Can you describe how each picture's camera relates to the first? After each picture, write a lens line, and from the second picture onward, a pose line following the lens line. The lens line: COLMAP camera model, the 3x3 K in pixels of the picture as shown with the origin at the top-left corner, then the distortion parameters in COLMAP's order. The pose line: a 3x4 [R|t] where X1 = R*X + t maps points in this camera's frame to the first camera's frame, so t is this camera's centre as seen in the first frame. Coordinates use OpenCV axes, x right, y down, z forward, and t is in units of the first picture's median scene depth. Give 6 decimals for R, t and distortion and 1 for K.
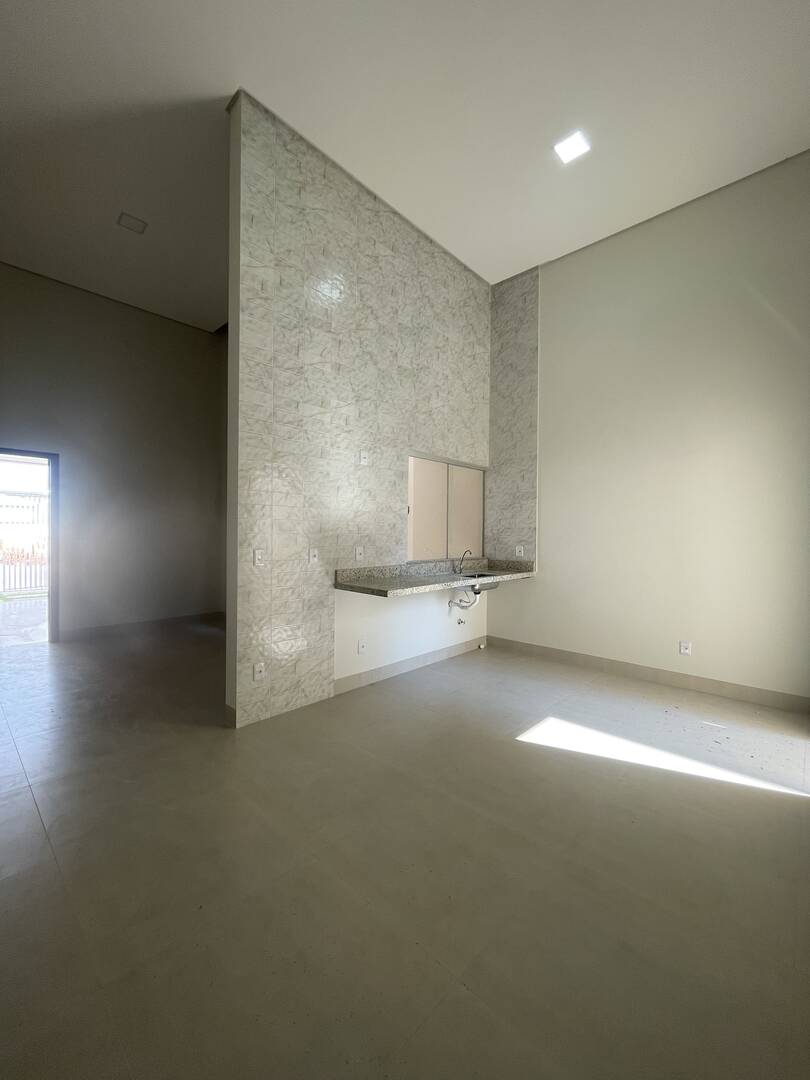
lens RADIAL K [[437.2, 0, 406.2], [0, 437.2, 539.5], [0, 0, 1]] dist [-0.005782, -0.000301]
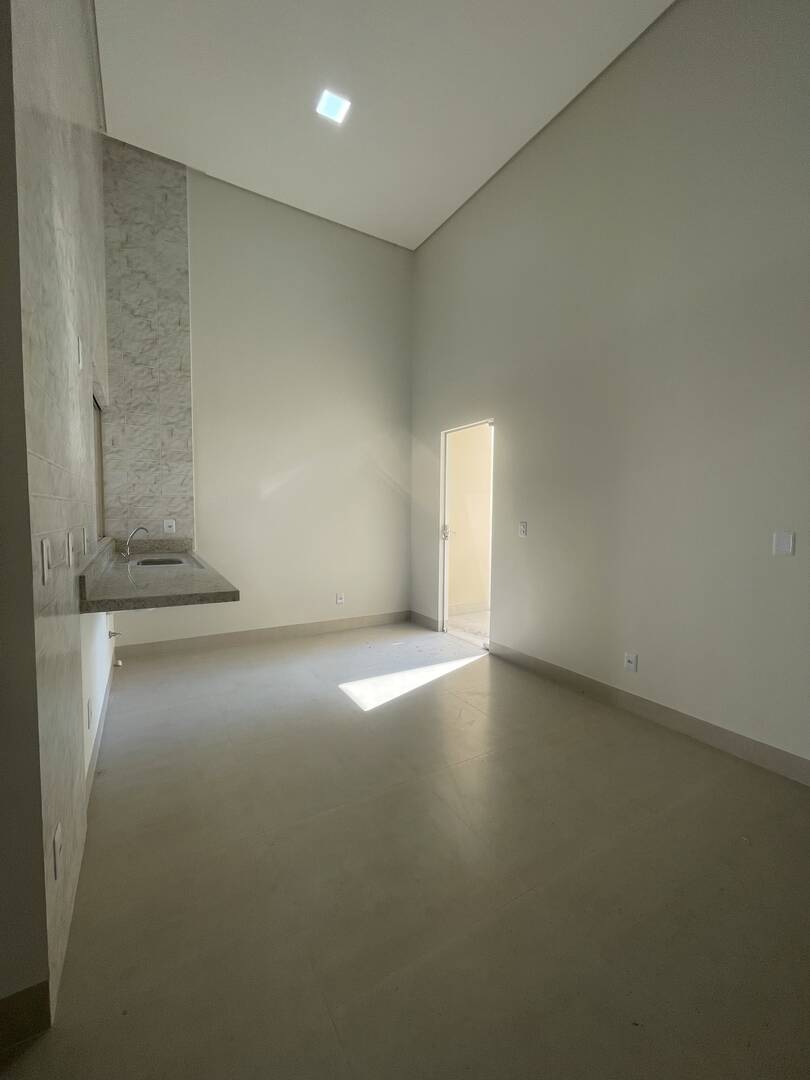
lens RADIAL K [[437.2, 0, 406.7], [0, 437.2, 539.6], [0, 0, 1]] dist [-0.005782, -0.000301]
pose [[0.272654, -0.067208, 0.959762, -0.379939], [0.002947, 0.997611, 0.069021, -0.002559], [-0.962108, -0.015990, 0.272201, 0.375210]]
